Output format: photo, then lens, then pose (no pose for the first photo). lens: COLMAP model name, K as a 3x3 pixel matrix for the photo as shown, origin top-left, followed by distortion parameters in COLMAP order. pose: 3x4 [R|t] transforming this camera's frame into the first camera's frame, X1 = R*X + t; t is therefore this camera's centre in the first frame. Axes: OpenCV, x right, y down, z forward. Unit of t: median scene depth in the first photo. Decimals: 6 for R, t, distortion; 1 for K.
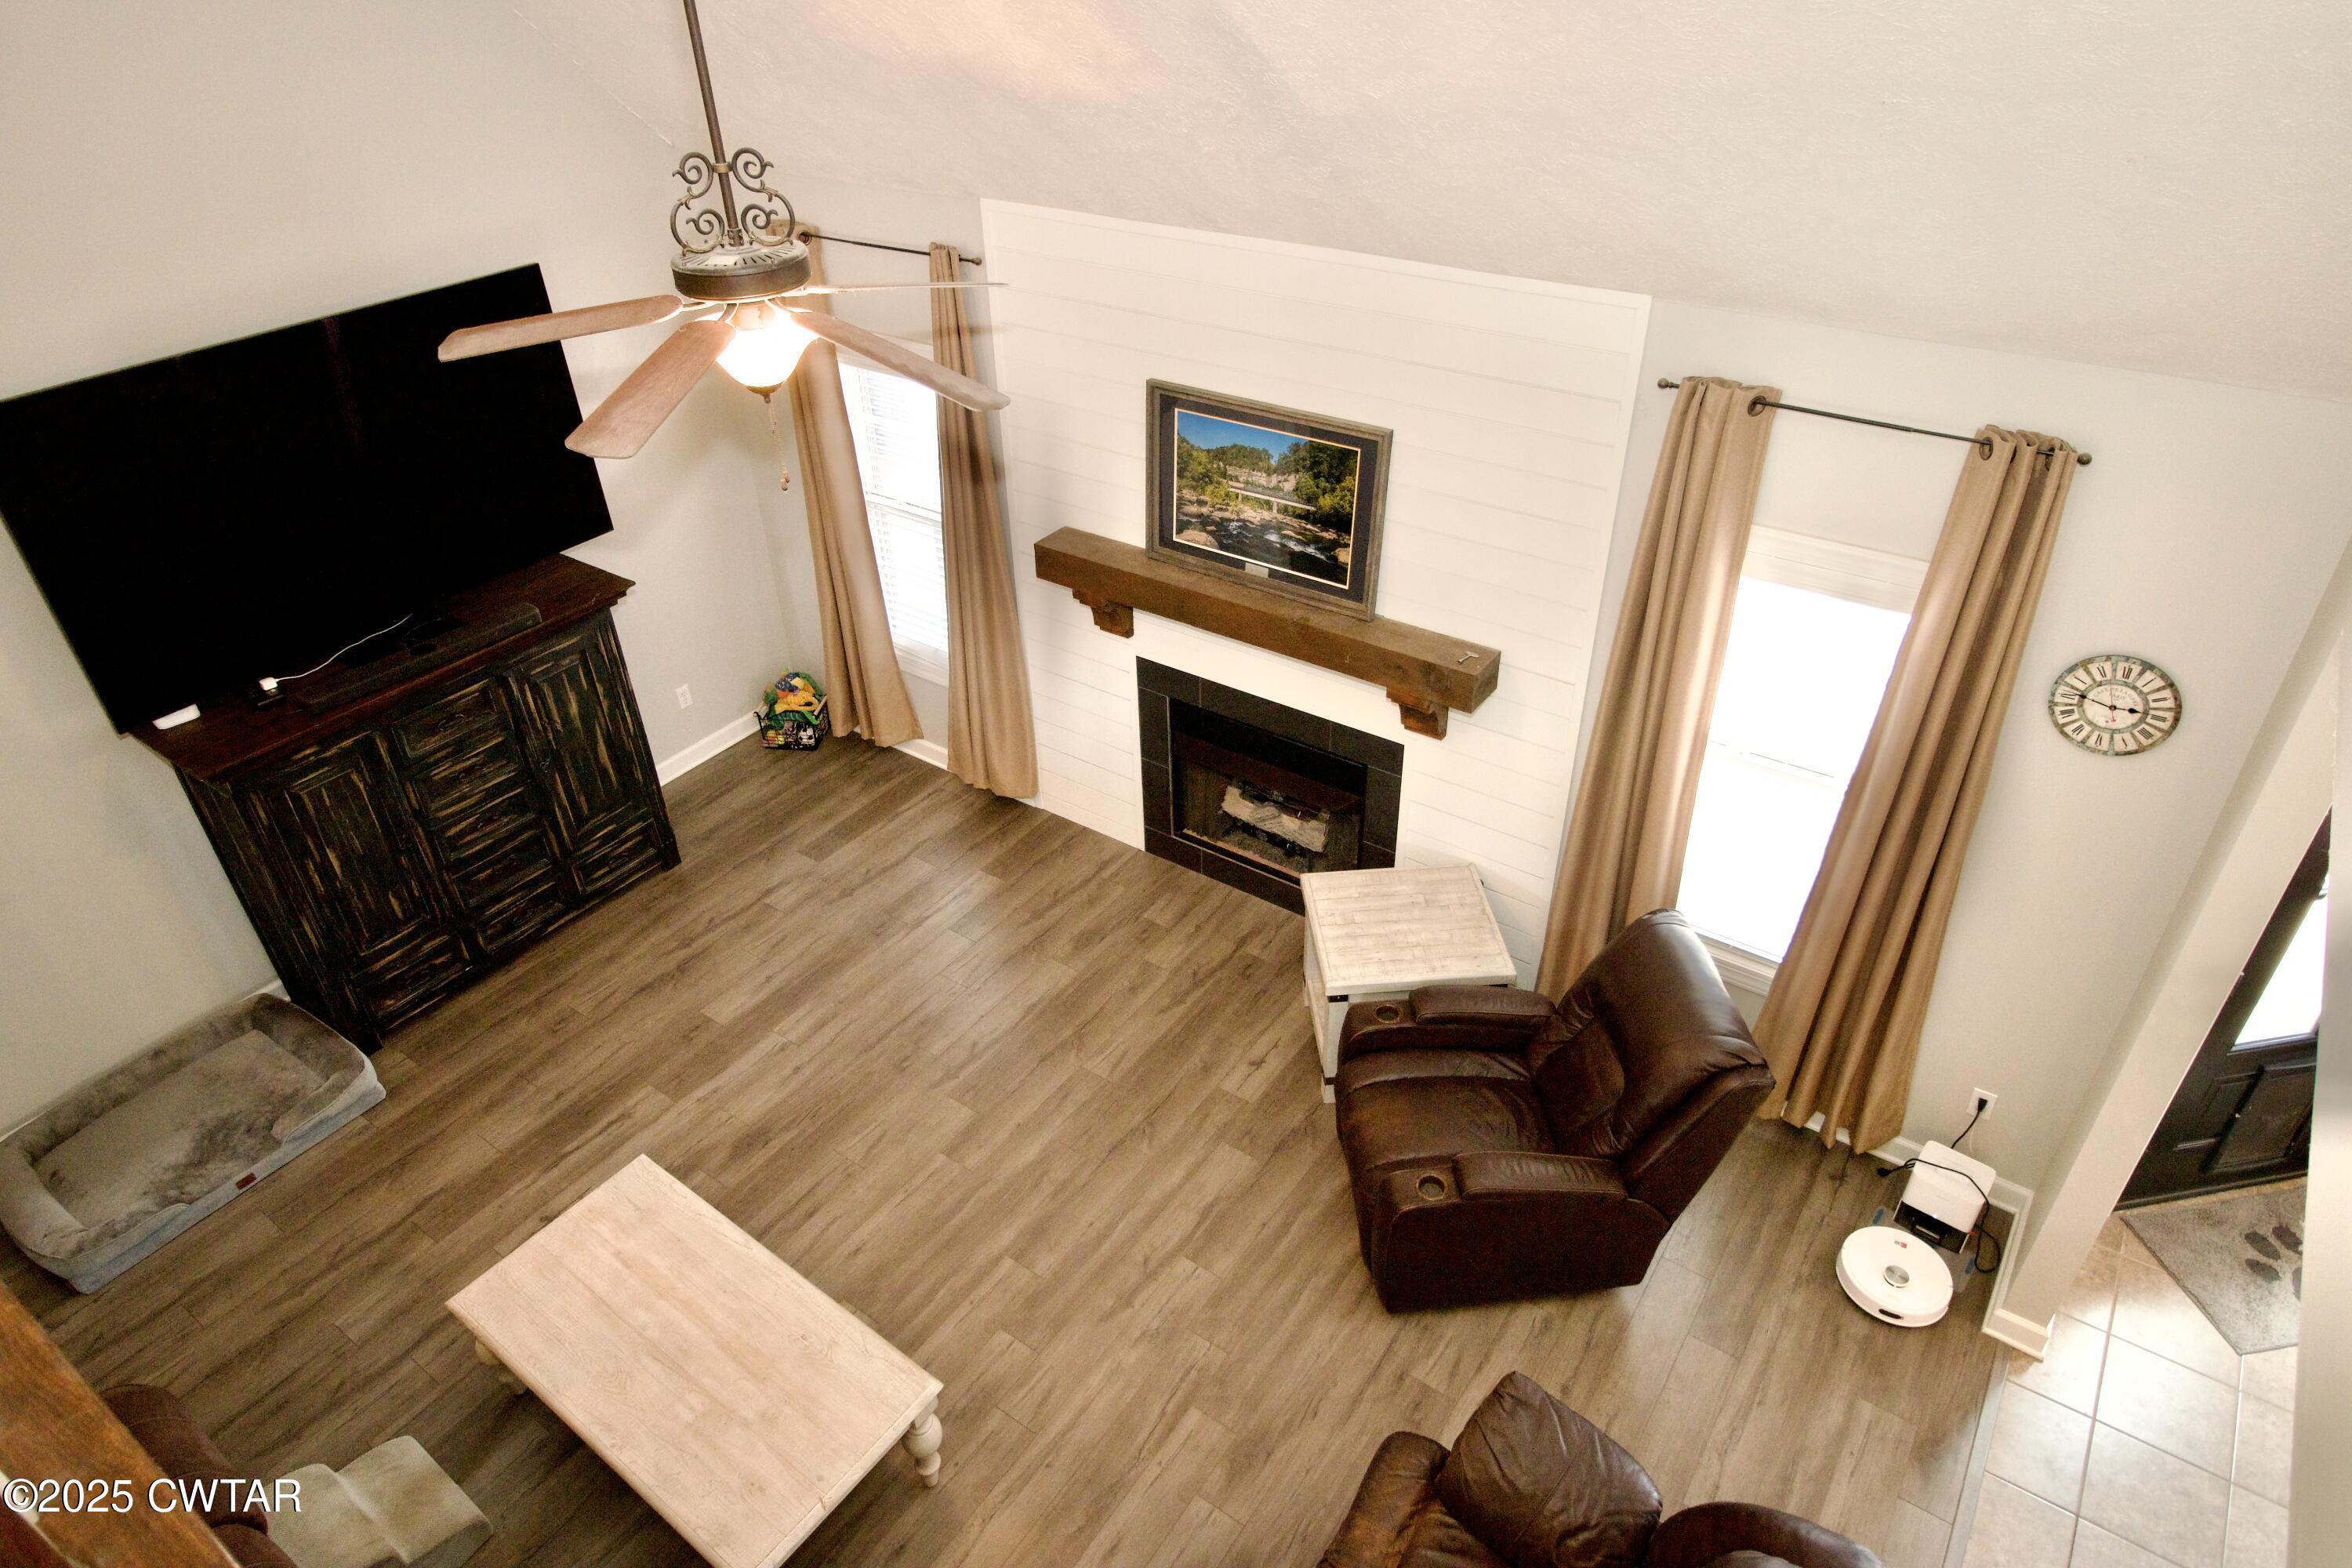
lens RADIAL K [[1411.3, 0, 1173.7], [0, 1411.3, 769.0], [0, 0, 1]] dist [0.007936, -0.015094]
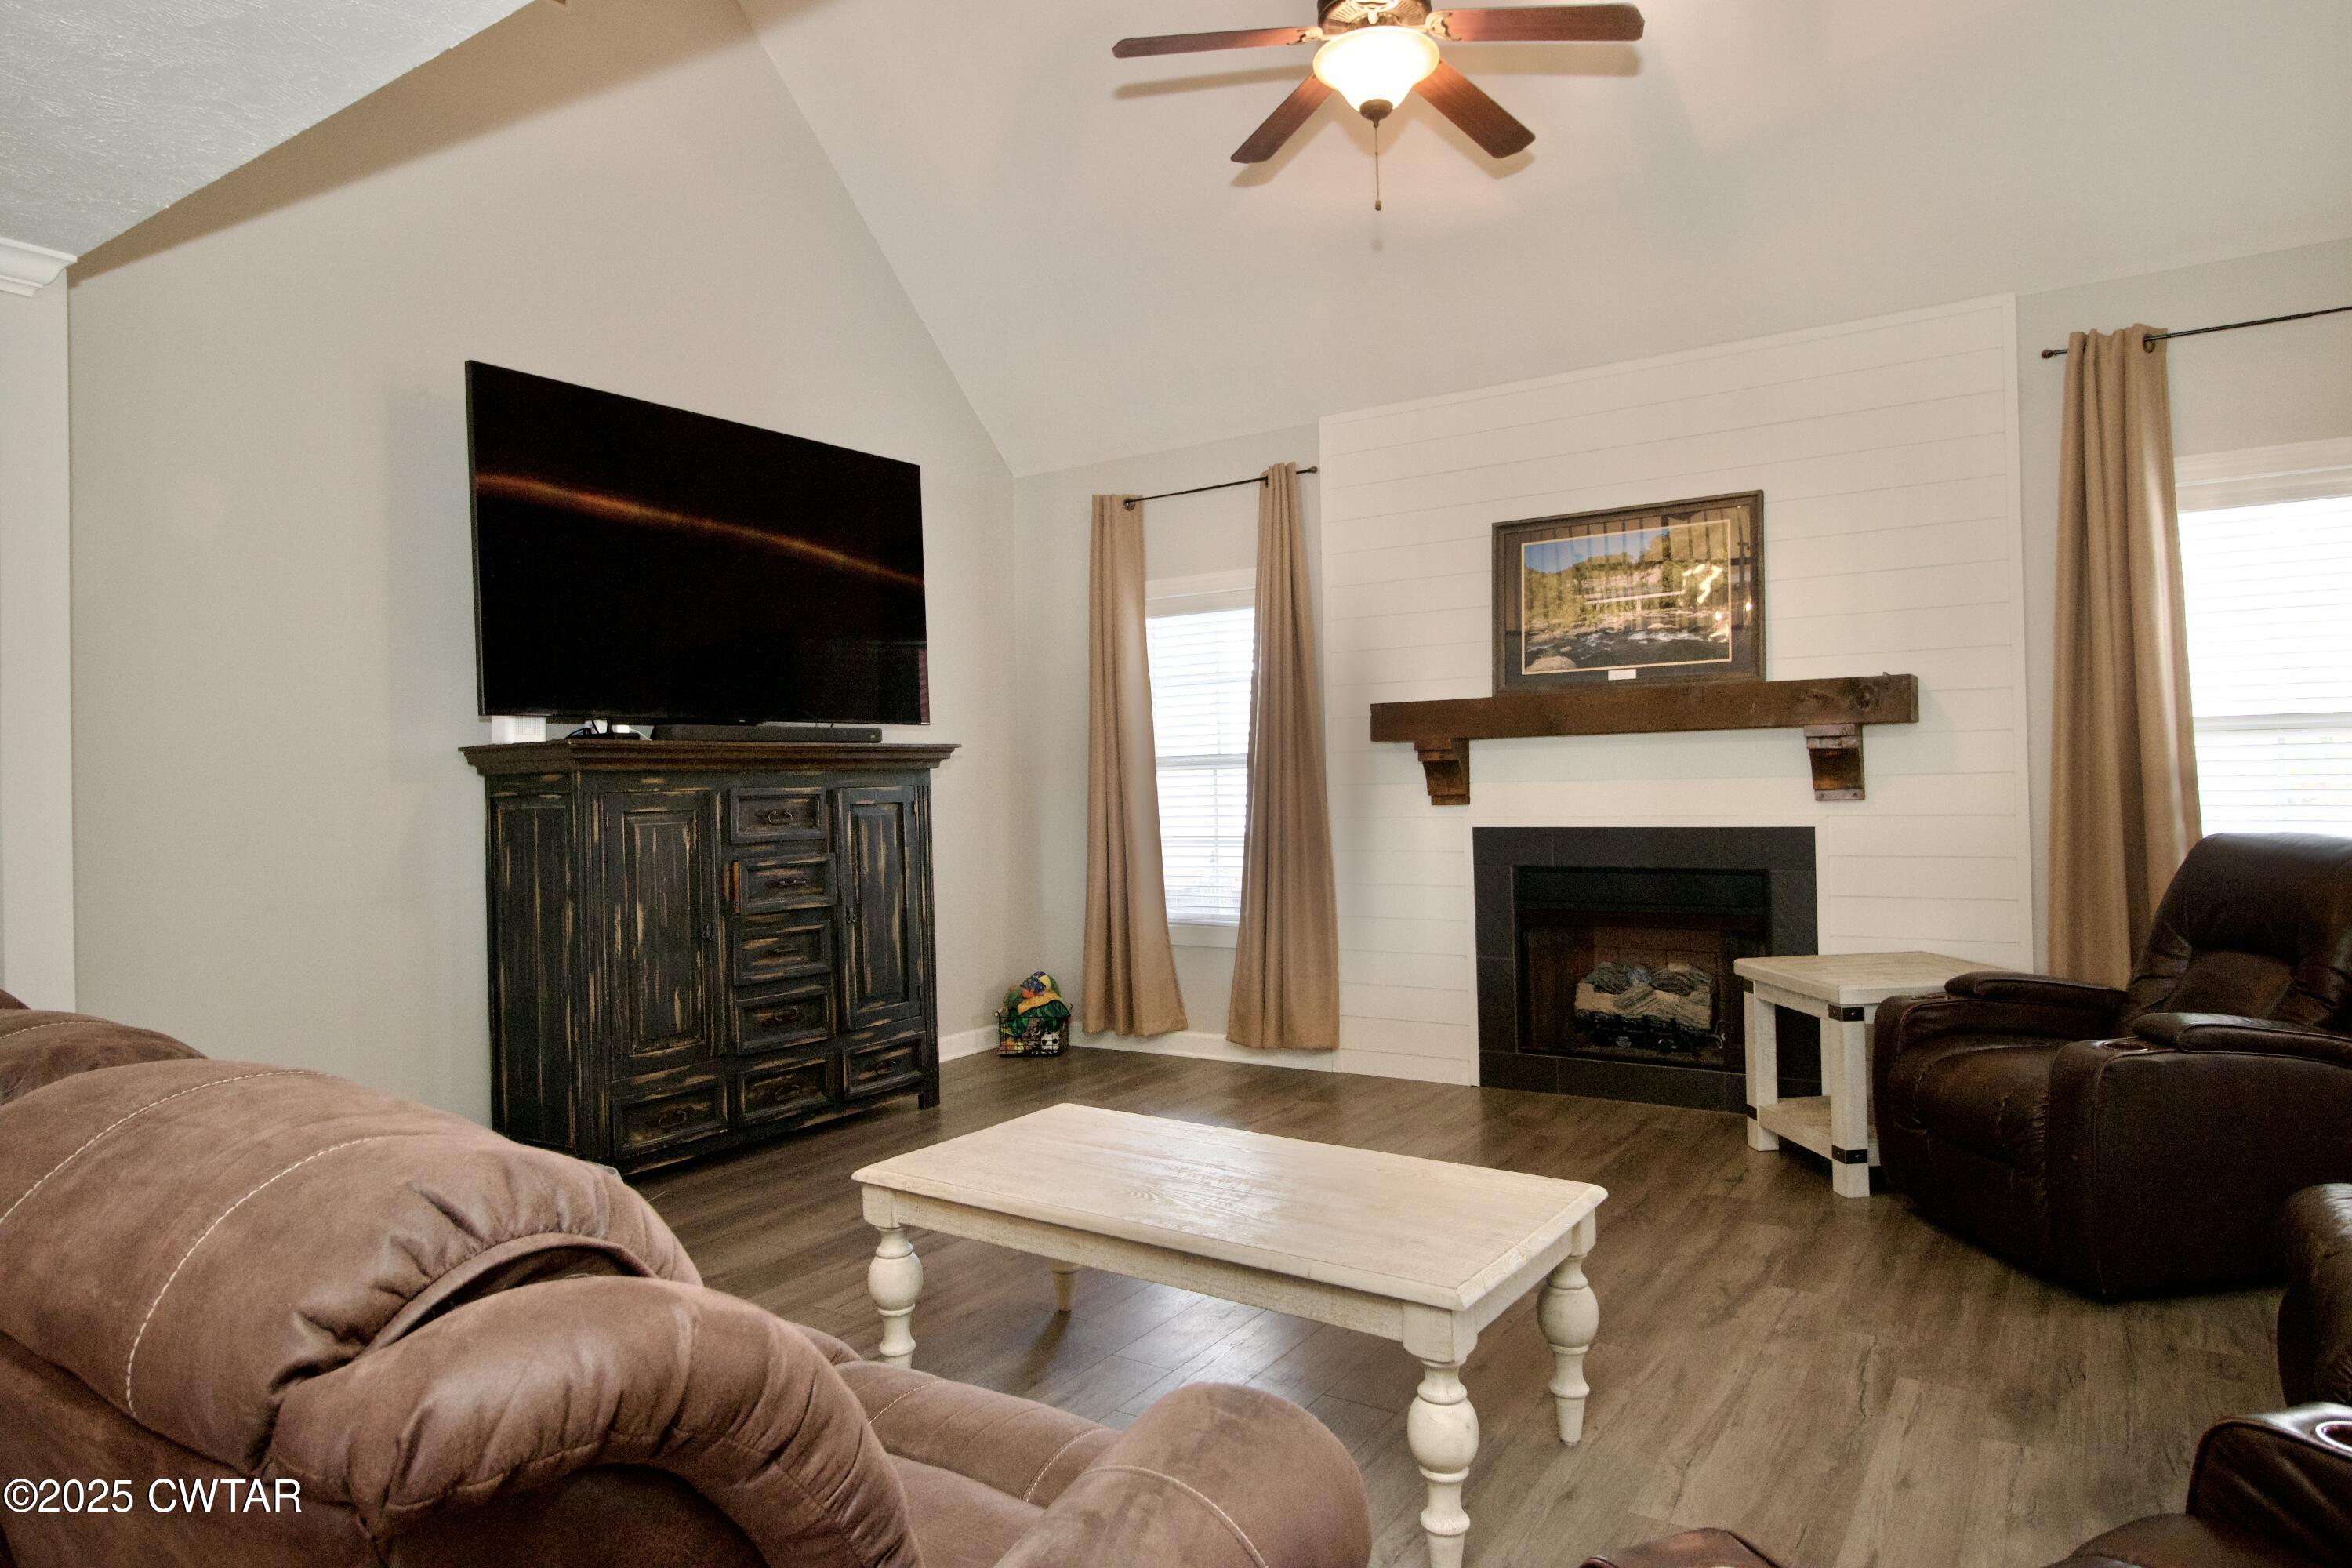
lens RADIAL K [[1411.3, 0, 1168.1], [0, 1411.3, 777.1], [0, 0, 1]] dist [0.007936, -0.015094]
pose [[0.999520, 0.000770, 0.030959, -0.279815], [0.016919, 0.823729, -0.566731, 0.457888], [-0.025938, 0.566983, 0.823321, 0.216216]]
